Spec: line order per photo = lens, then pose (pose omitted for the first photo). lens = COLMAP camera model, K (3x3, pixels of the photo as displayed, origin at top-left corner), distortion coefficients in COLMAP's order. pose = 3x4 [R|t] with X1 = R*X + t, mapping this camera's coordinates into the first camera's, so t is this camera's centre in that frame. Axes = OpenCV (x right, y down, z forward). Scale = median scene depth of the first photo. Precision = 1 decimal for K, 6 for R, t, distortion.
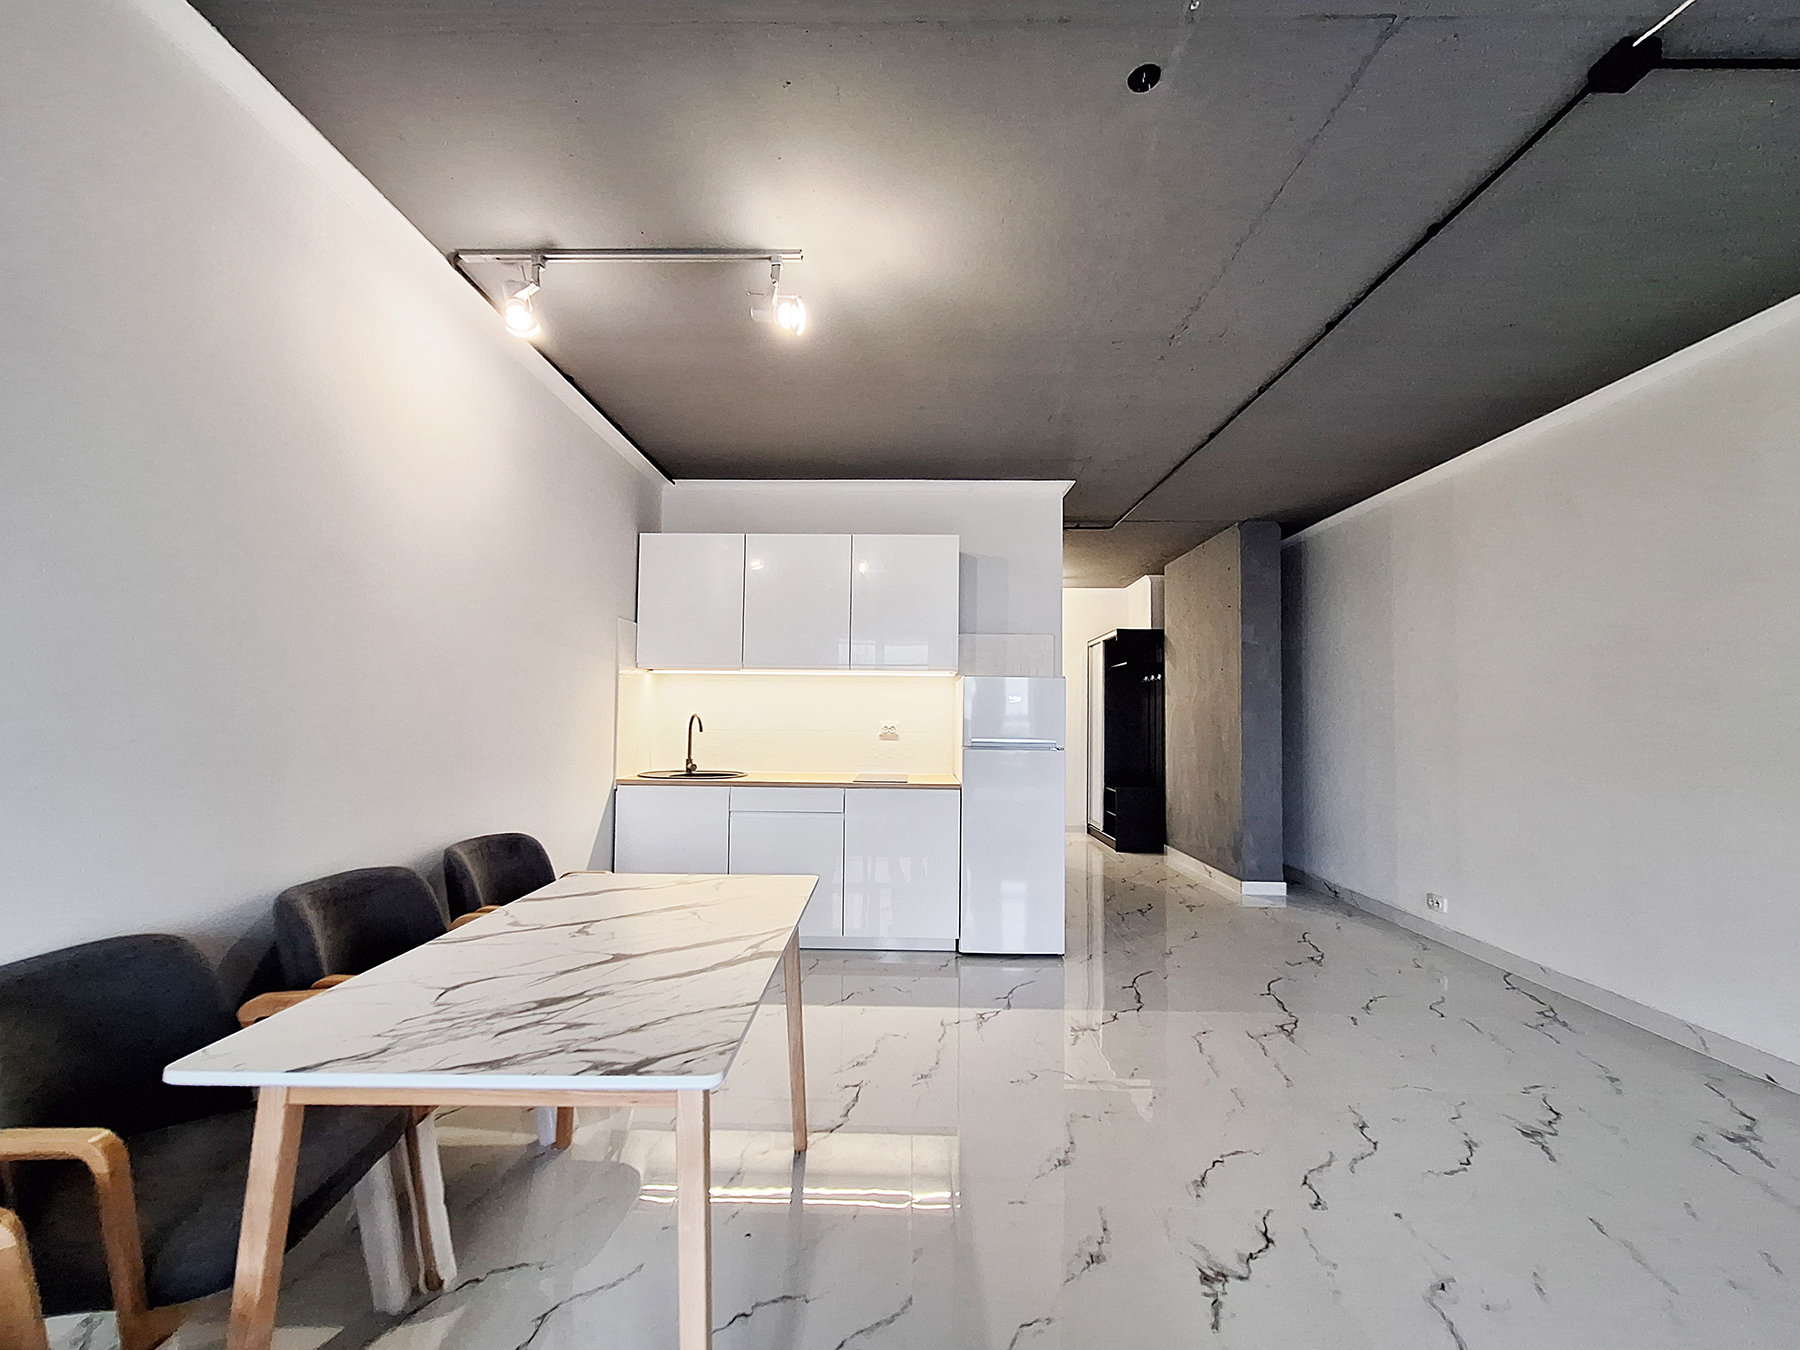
lens RADIAL K [[701.4, 0, 898.6], [0, 701.4, 688.7], [0, 0, 1]] dist [-0.007671, 0.000633]
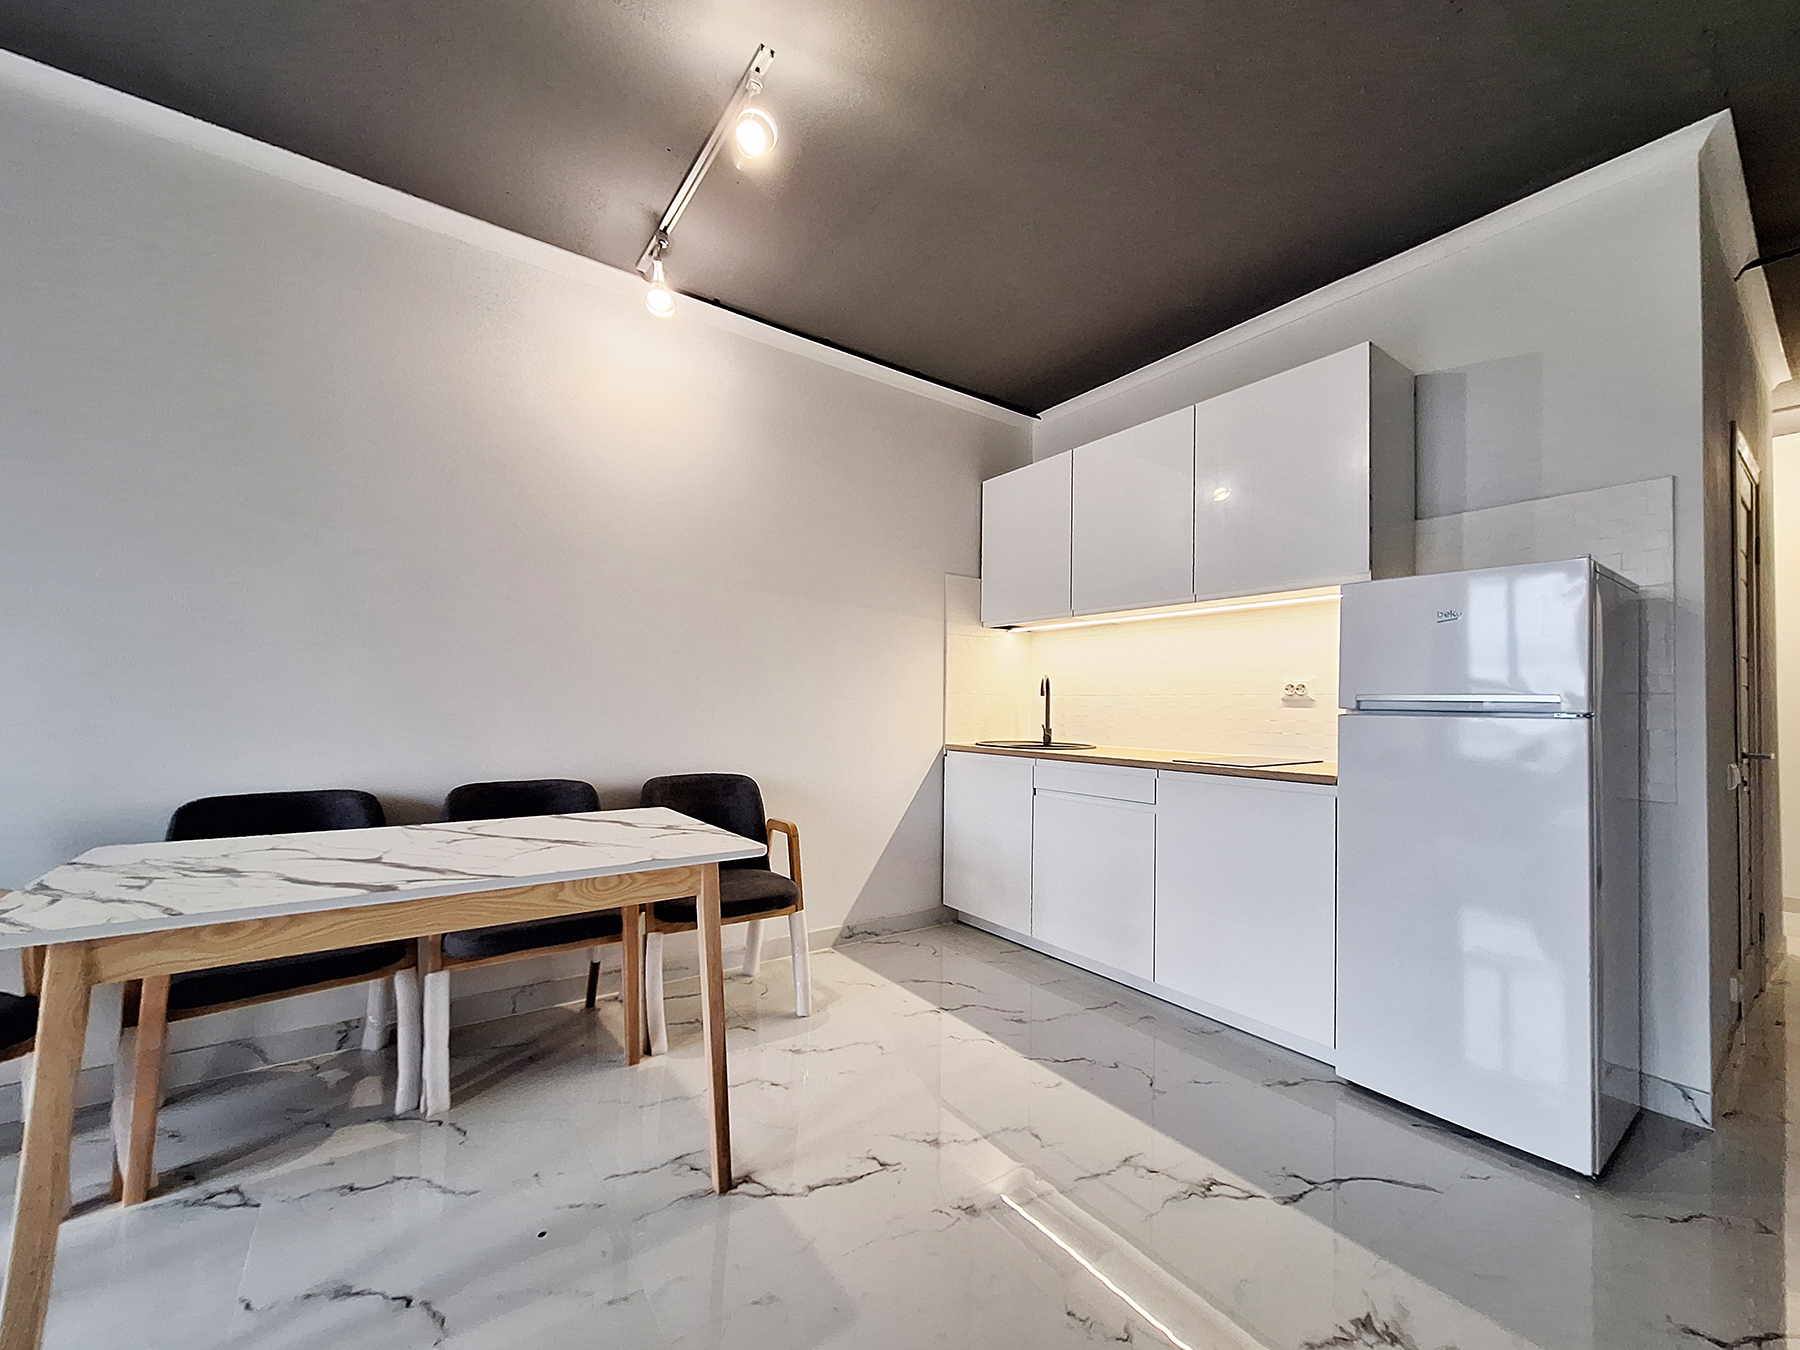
lens RADIAL K [[701.4, 0, 898.6], [0, 701.4, 688.7], [0, 0, 1]] dist [-0.007671, 0.000633]
pose [[0.591929, -0.023745, -0.805640, 0.322329], [0.029149, 0.999543, -0.008044, 0.058003], [0.805463, -0.018722, 0.592350, 0.371776]]
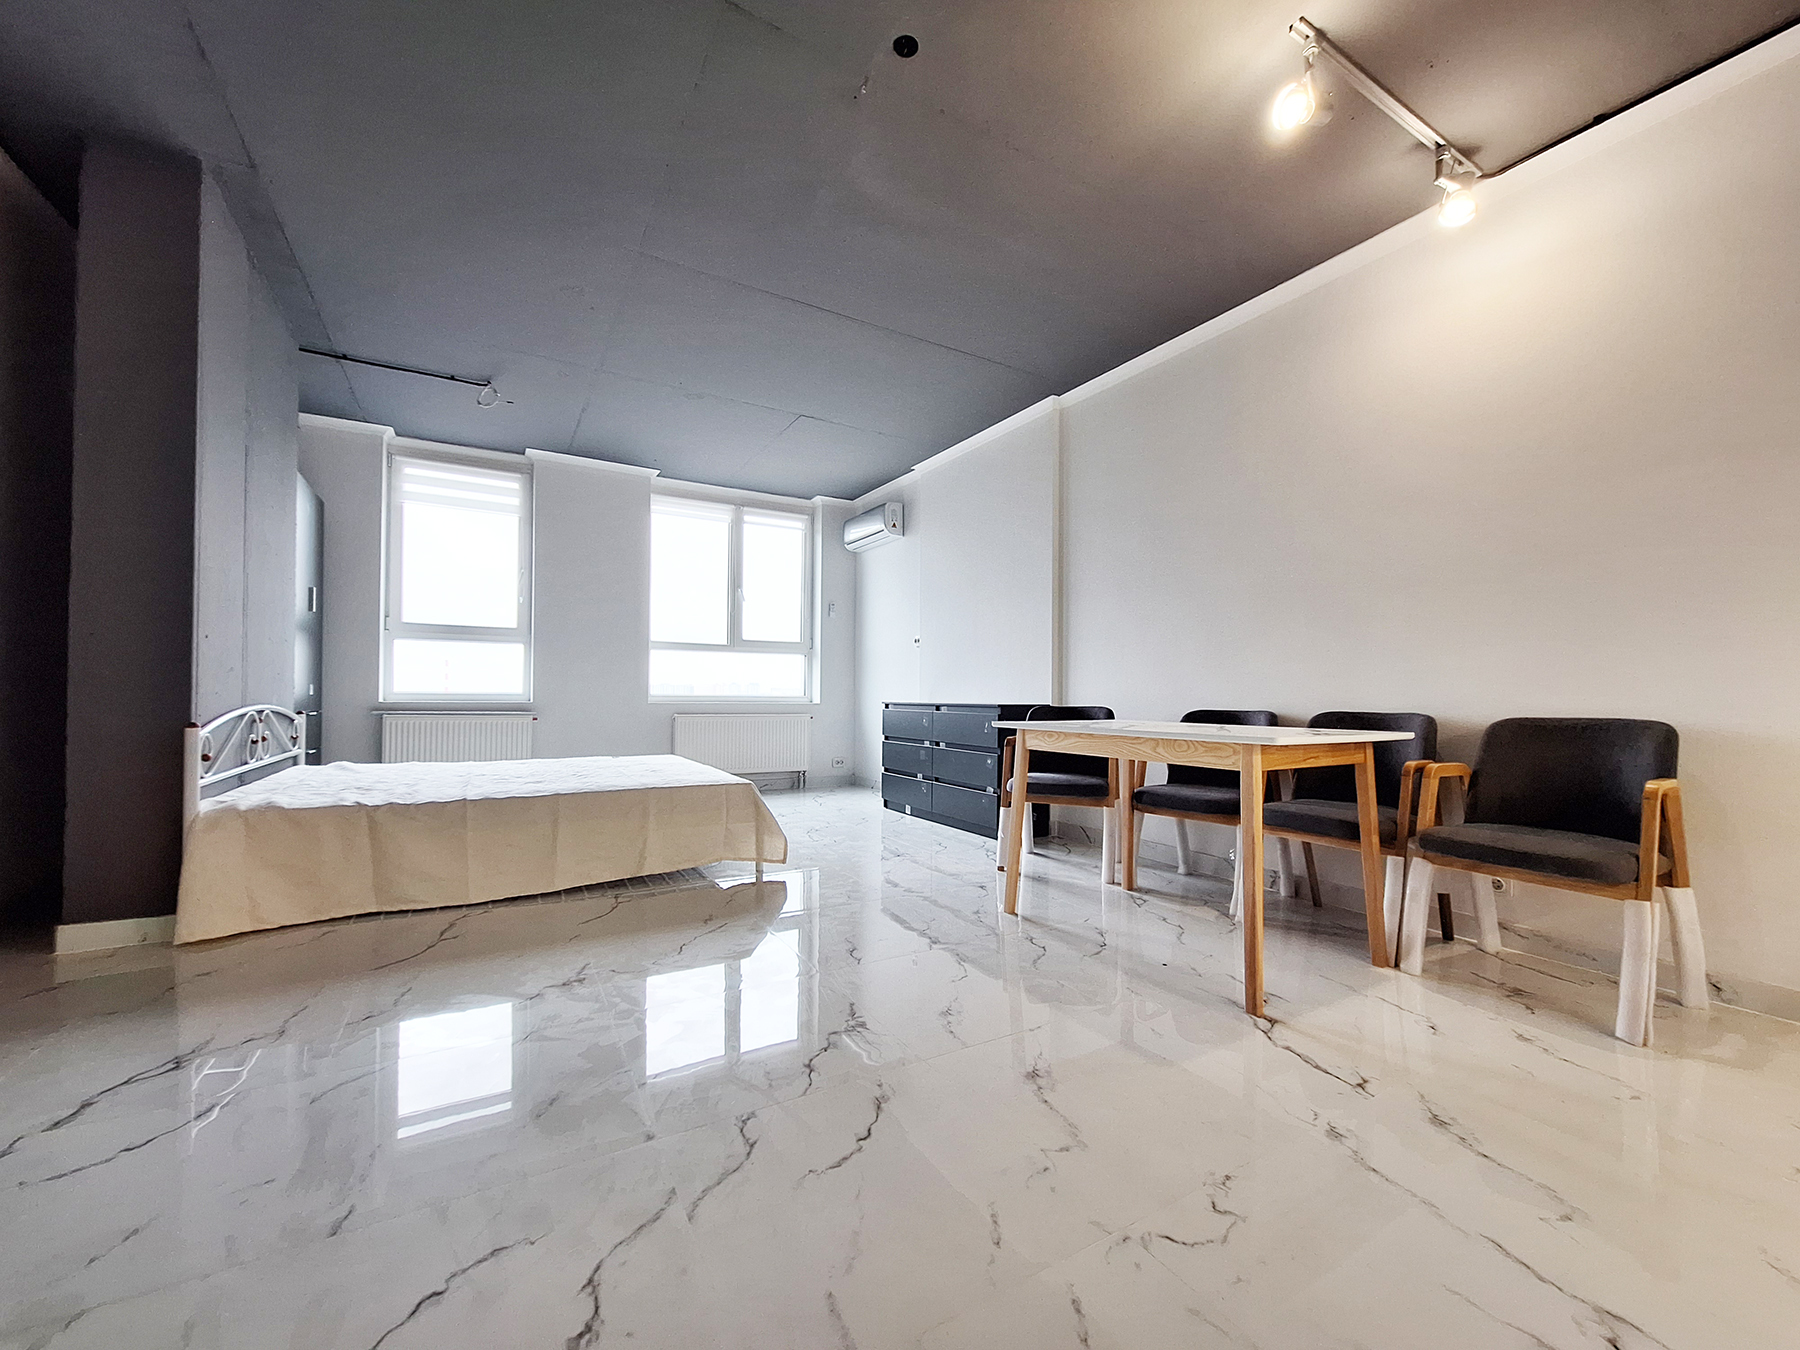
lens RADIAL K [[701.4, 0, 898.6], [0, 701.4, 688.7], [0, 0, 1]] dist [-0.007671, 0.000633]
pose [[-0.857349, -0.022489, -0.514244, 0.405429], [0.004069, 0.998718, -0.050461, 0.136579], [0.514720, -0.045355, -0.856158, 0.832290]]
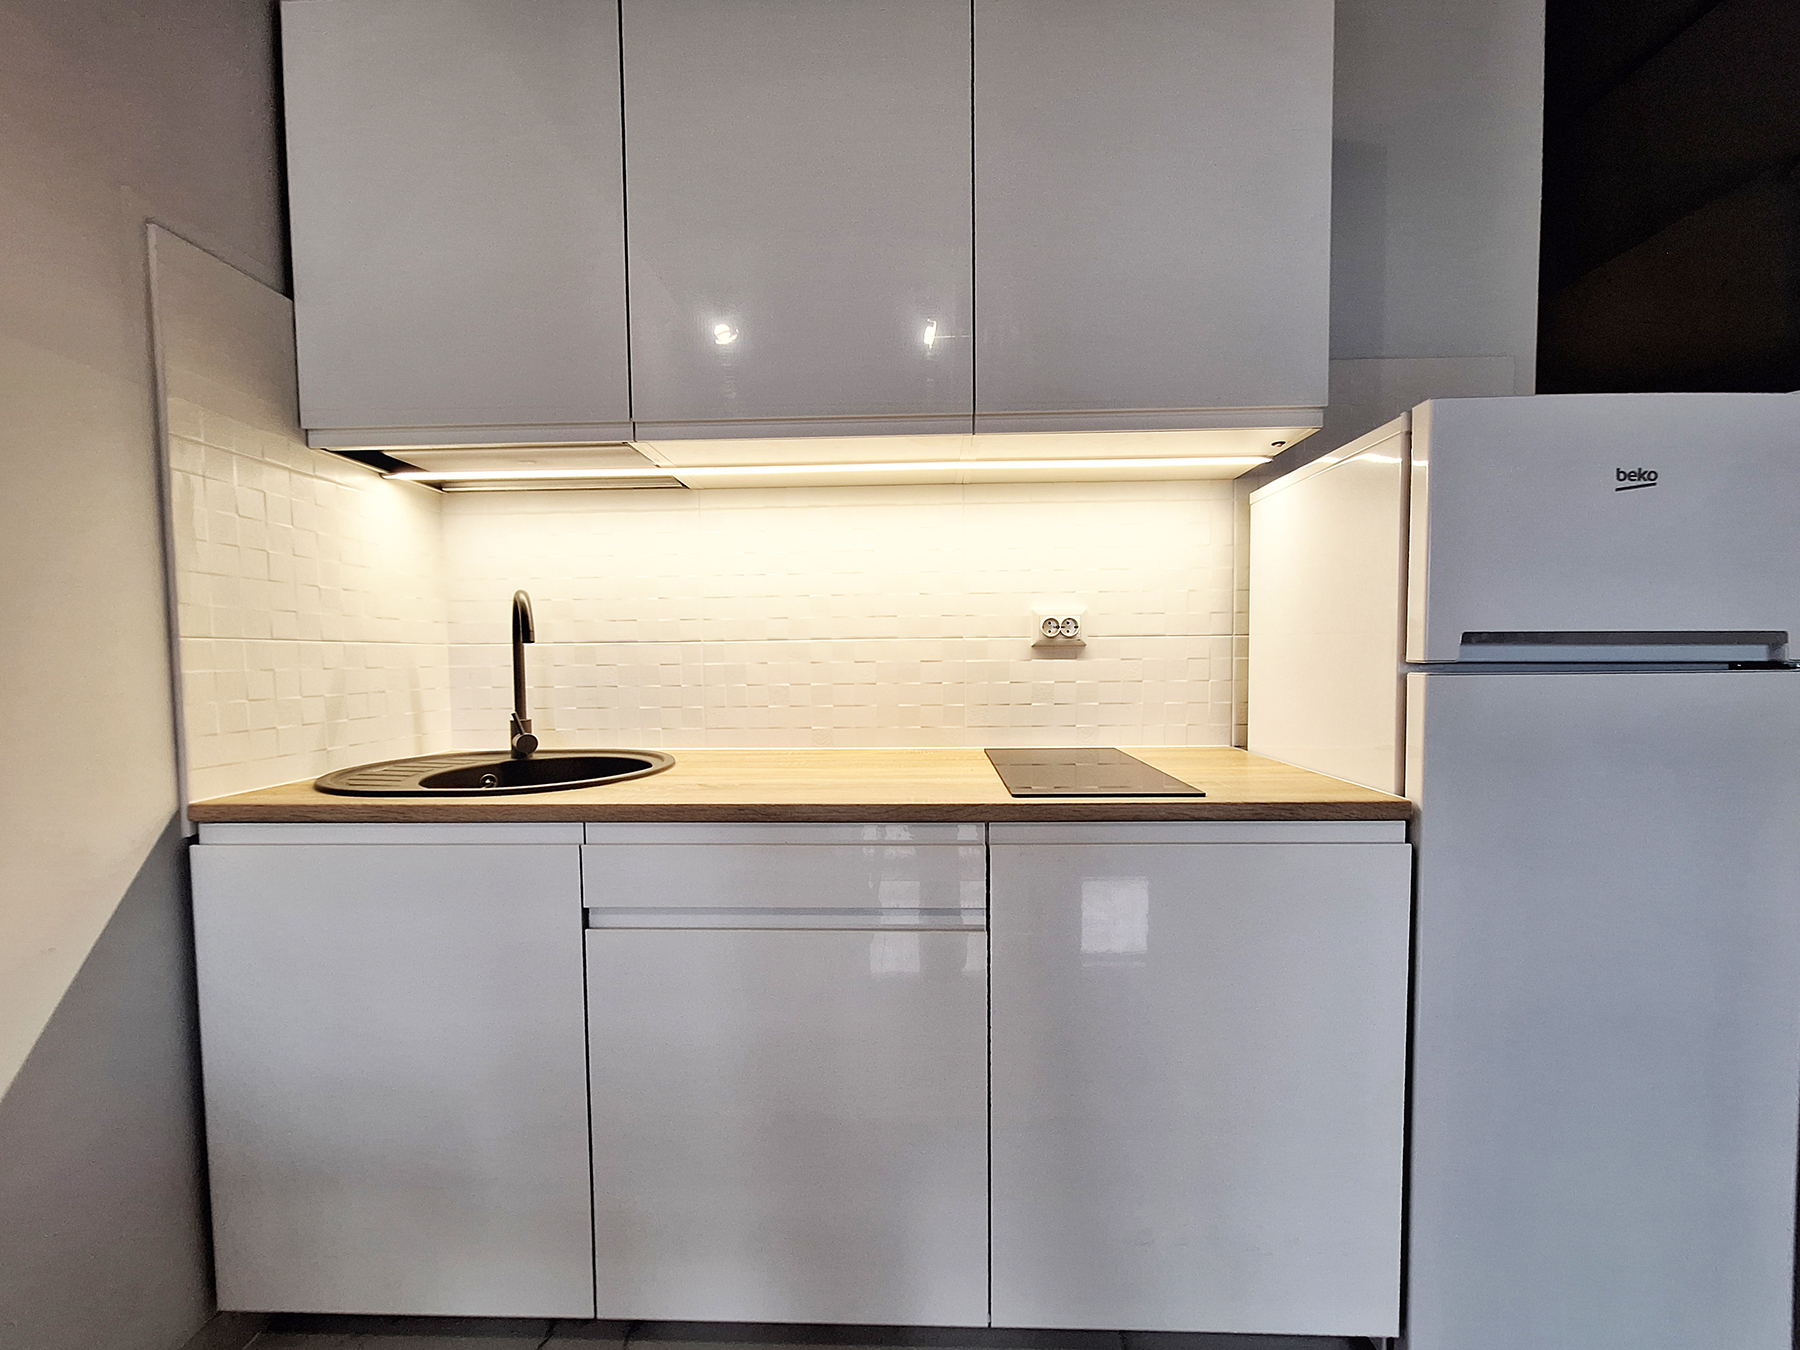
lens RADIAL K [[719.4, 0, 902.7], [0, 719.4, 689.0], [0, 0, 1]] dist [-0.000871, 0.000026]
pose [[0.999437, -0.021107, -0.026089, -0.097829], [0.023415, 0.995519, 0.091617, 0.059798], [0.024038, -0.092176, 0.995453, 0.695609]]
